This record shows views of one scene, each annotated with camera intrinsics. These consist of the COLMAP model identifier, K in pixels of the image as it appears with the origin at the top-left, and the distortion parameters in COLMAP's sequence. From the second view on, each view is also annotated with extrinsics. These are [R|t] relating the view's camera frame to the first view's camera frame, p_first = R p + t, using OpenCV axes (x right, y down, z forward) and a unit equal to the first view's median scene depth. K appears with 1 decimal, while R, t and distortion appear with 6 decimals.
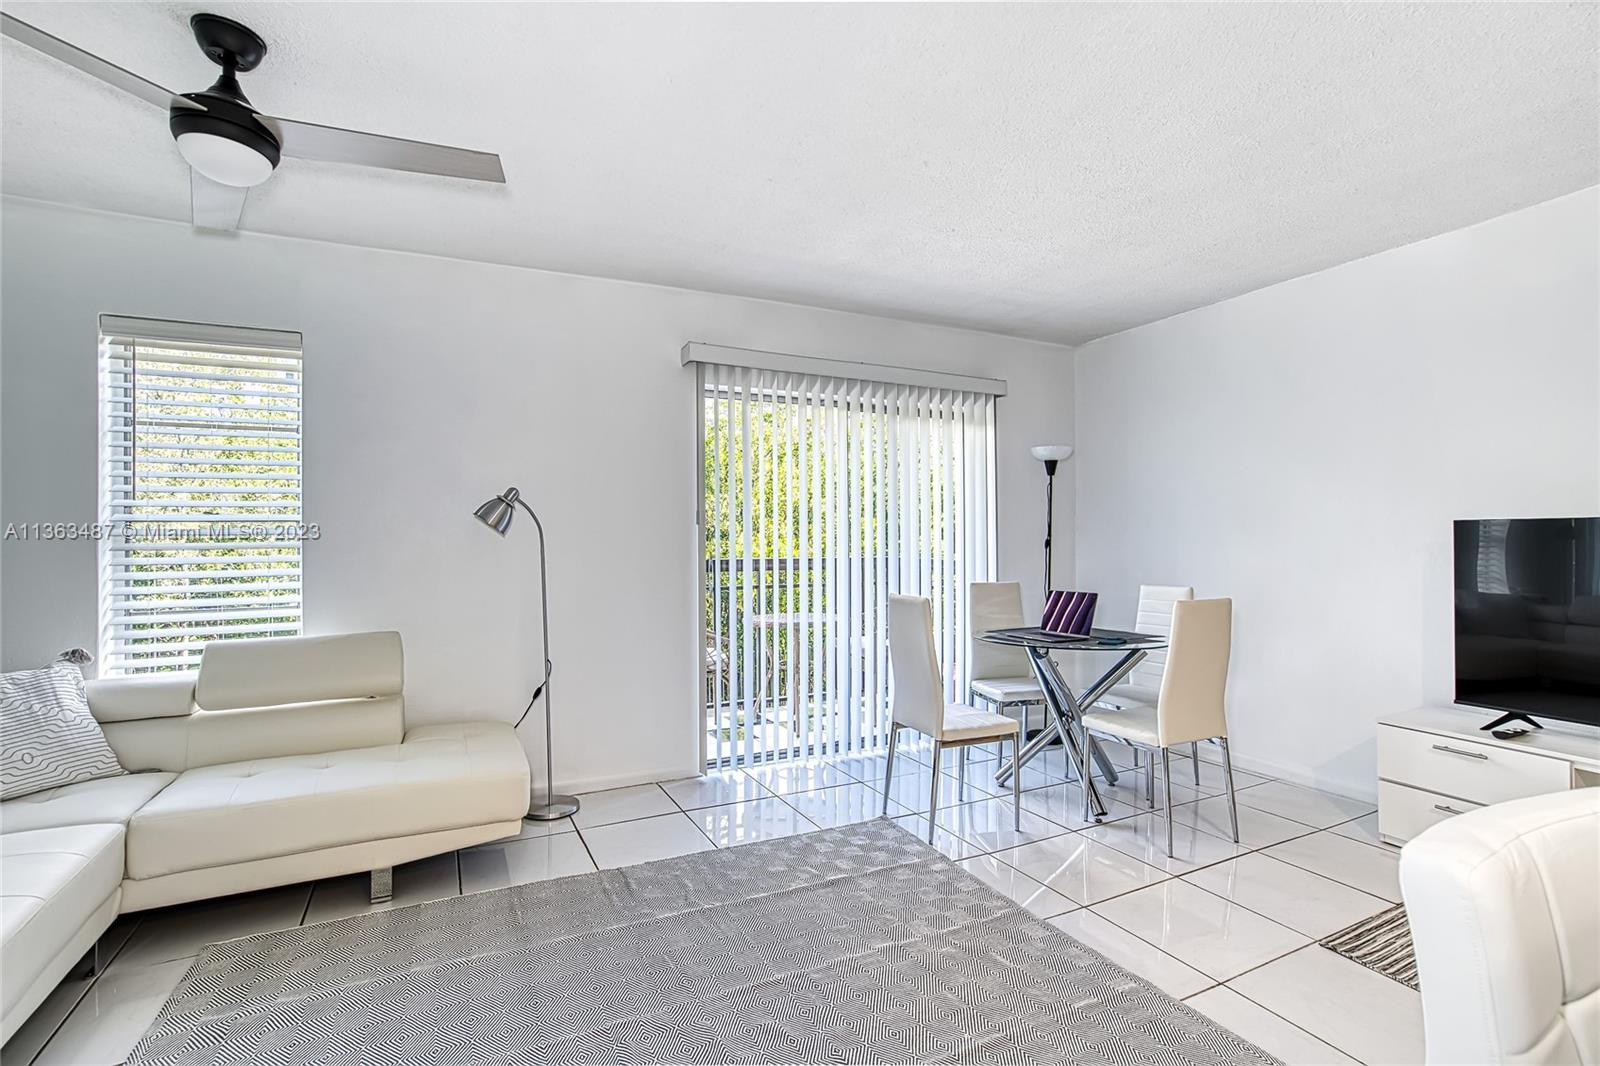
lens RADIAL K [[728.1, 0, 767.6], [0, 728.1, 530.9], [0, 0, 1]] dist [-0.048534, 0.016481]
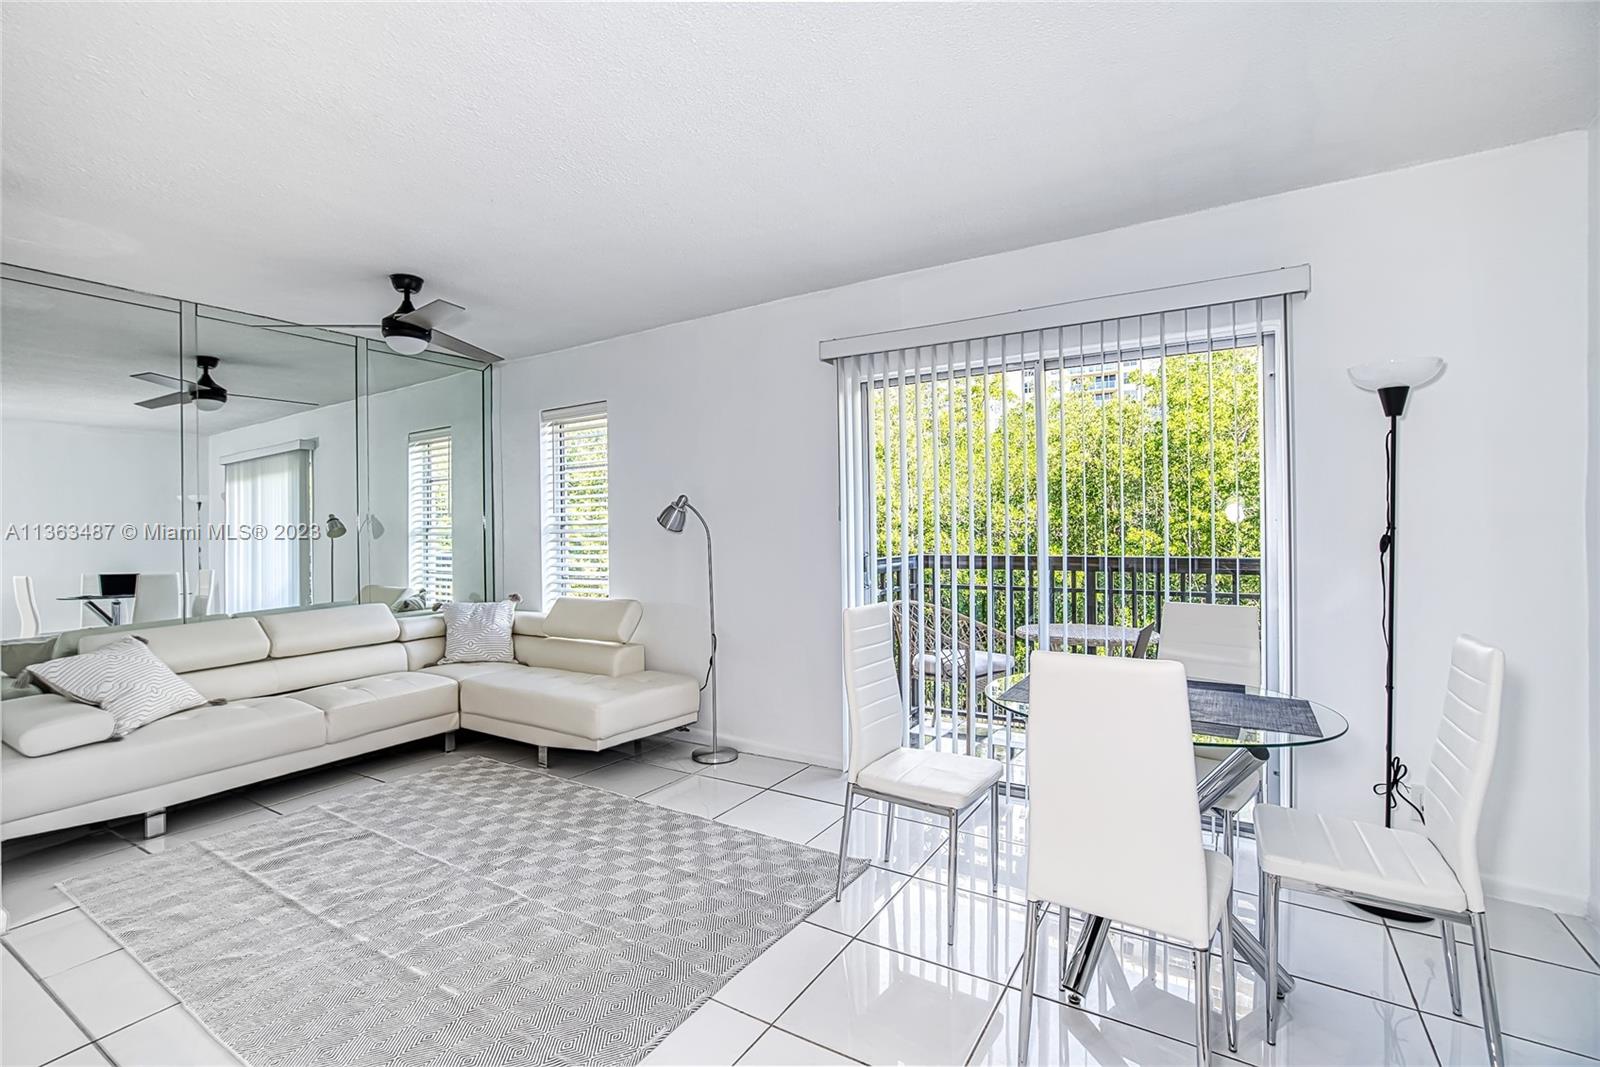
lens RADIAL K [[728.1, 0, 767.6], [0, 728.1, 531.4], [0, 0, 1]] dist [-0.048534, 0.016481]
pose [[0.524419, 0.000615, -0.851460, 0.812249], [0.018328, 0.999760, 0.012011, -0.008538], [0.851263, -0.021905, 0.524282, 0.449008]]
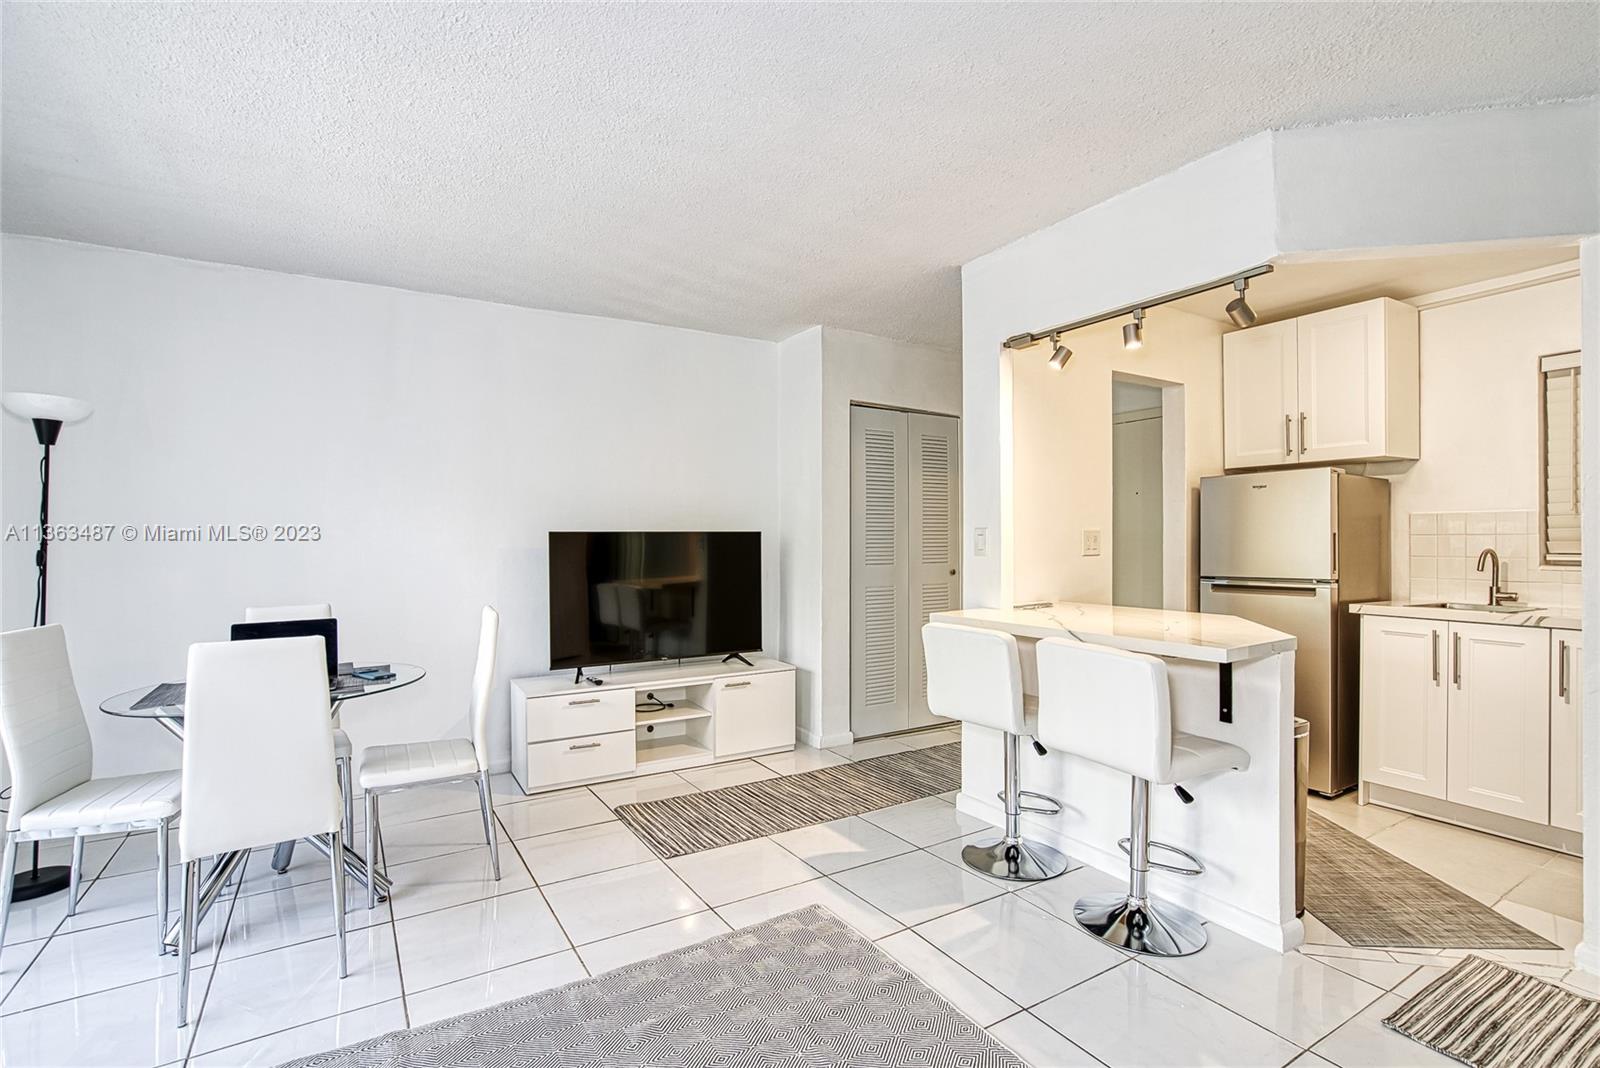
lens RADIAL K [[741.3, 0, 782.7], [0, 741.3, 524.5], [0, 0, 1]] dist [-0.055605, 0.029778]
pose [[-0.090162, 0.025634, 0.995597, -0.370471], [-0.005103, 0.999644, -0.026200, 0.004548], [-0.995914, -0.007443, -0.089999, 0.592158]]
